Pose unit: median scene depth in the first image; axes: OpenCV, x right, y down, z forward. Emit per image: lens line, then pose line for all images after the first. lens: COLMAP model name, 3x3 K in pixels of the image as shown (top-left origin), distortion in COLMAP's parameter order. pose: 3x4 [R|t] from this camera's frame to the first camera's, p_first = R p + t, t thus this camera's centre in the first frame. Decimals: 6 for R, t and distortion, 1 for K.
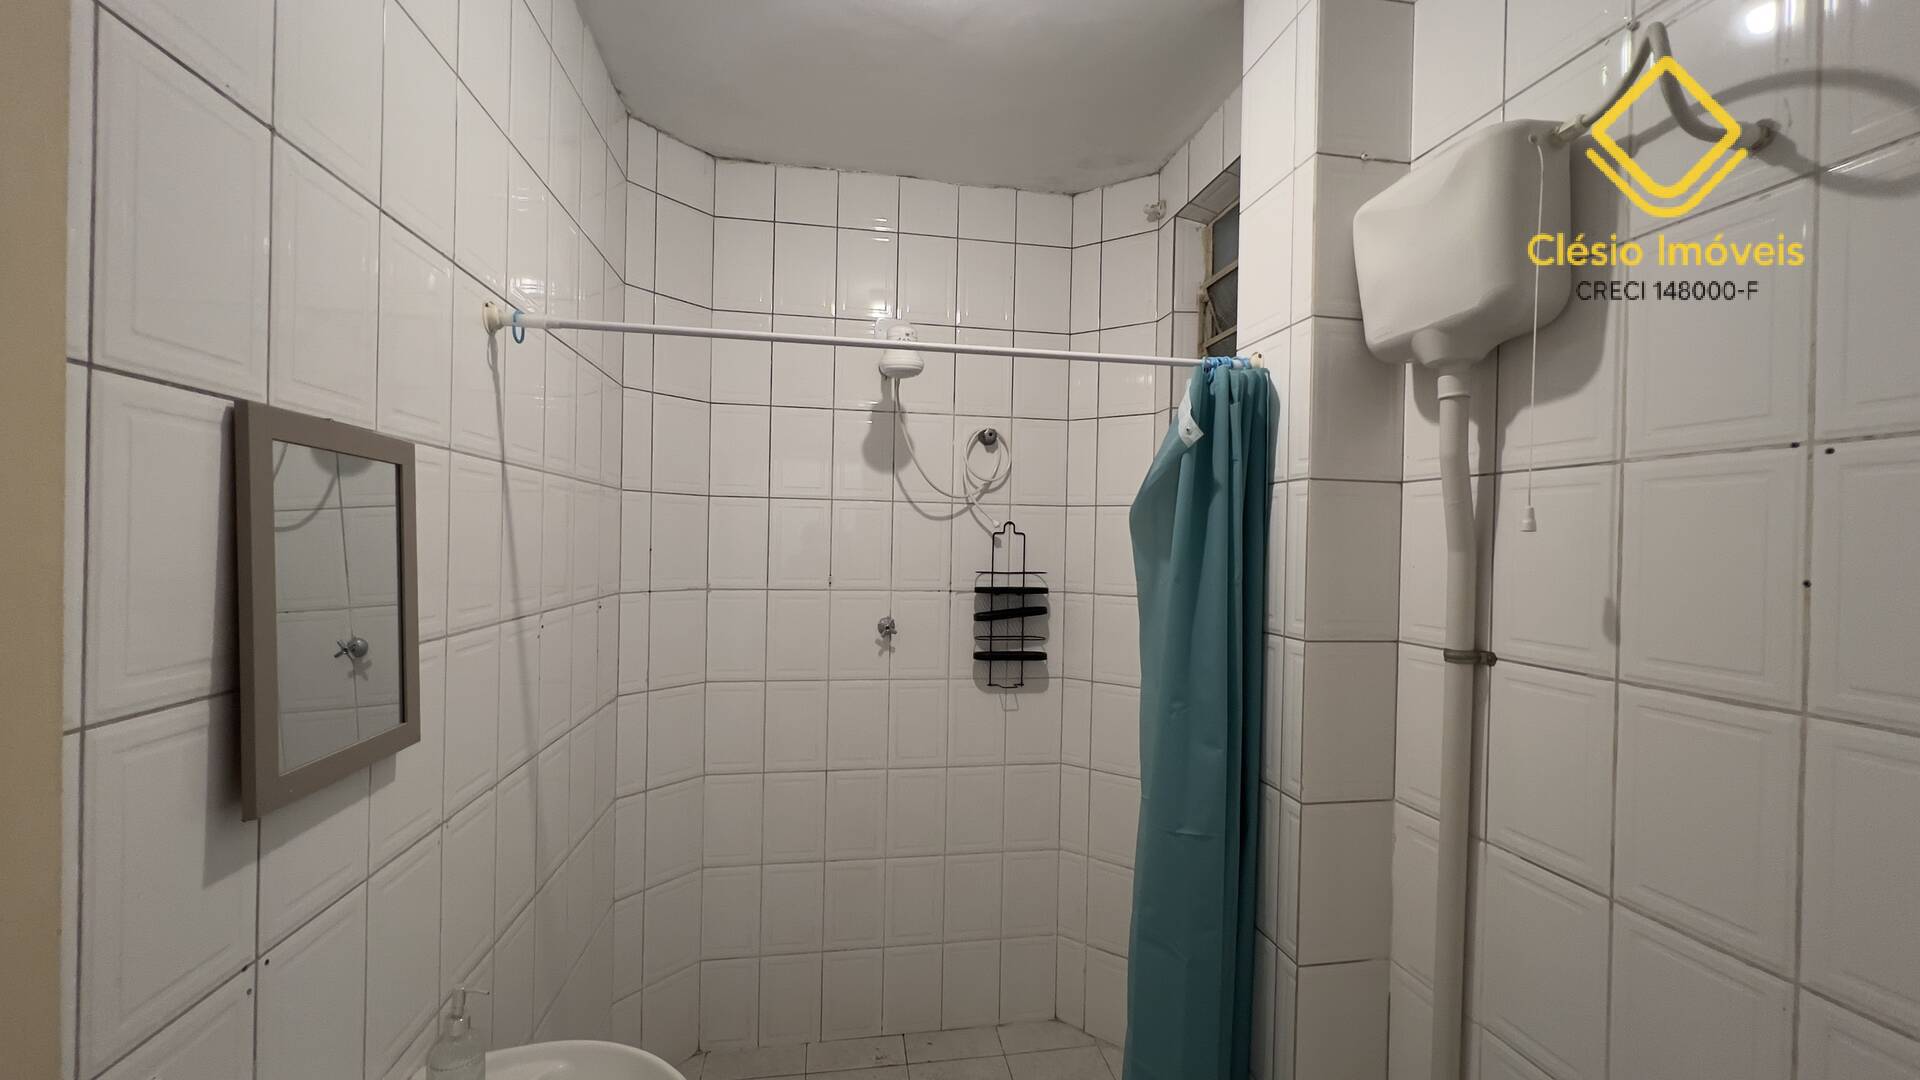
lens RADIAL K [[774.8, 0, 960.5], [0, 774.8, 541.2], [0, 0, 1]] dist [0.000510, 0.000064]
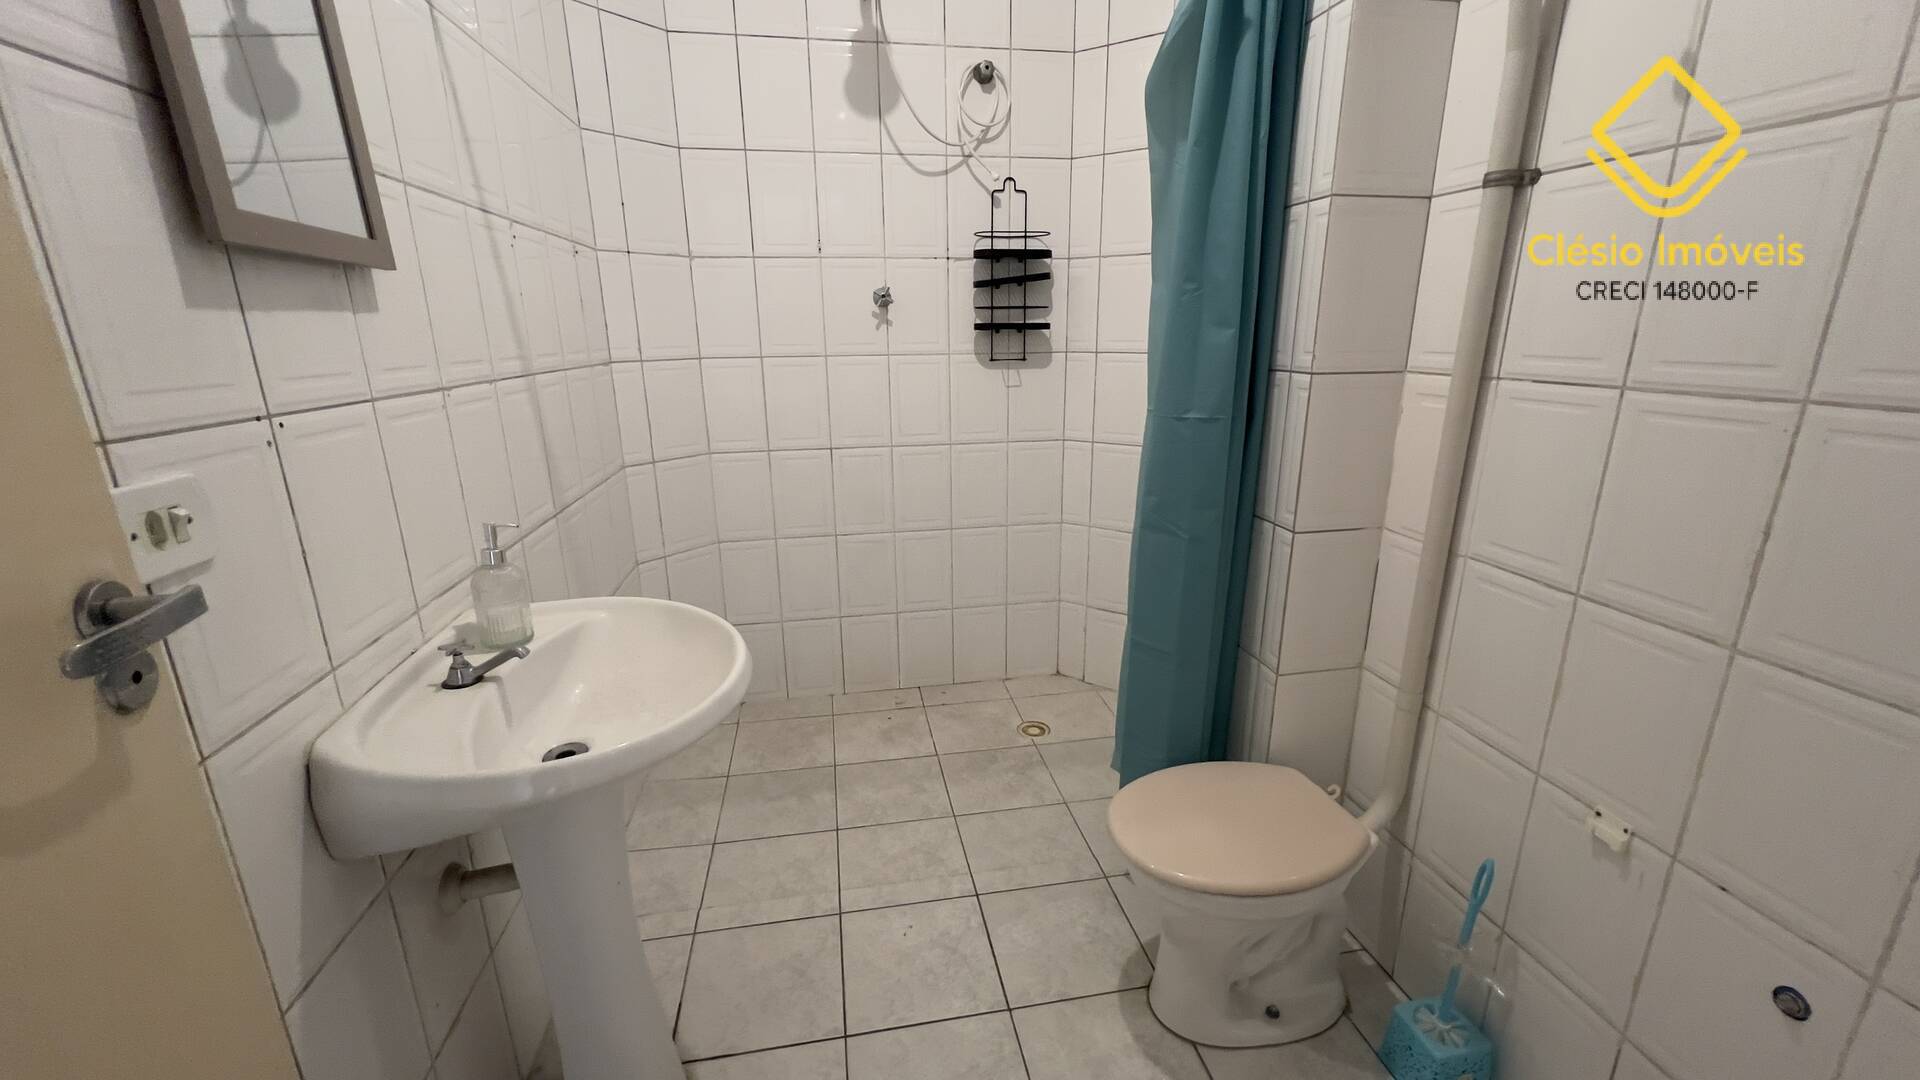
lens RADIAL K [[774.8, 0, 959.2], [0, 774.8, 544.5], [0, 0, 1]] dist [0.000510, 0.000064]
pose [[0.999513, -0.030752, -0.005360, -0.005464], [0.031056, 0.962319, 0.270143, 0.152438], [-0.003149, -0.270178, 0.962805, -0.003880]]
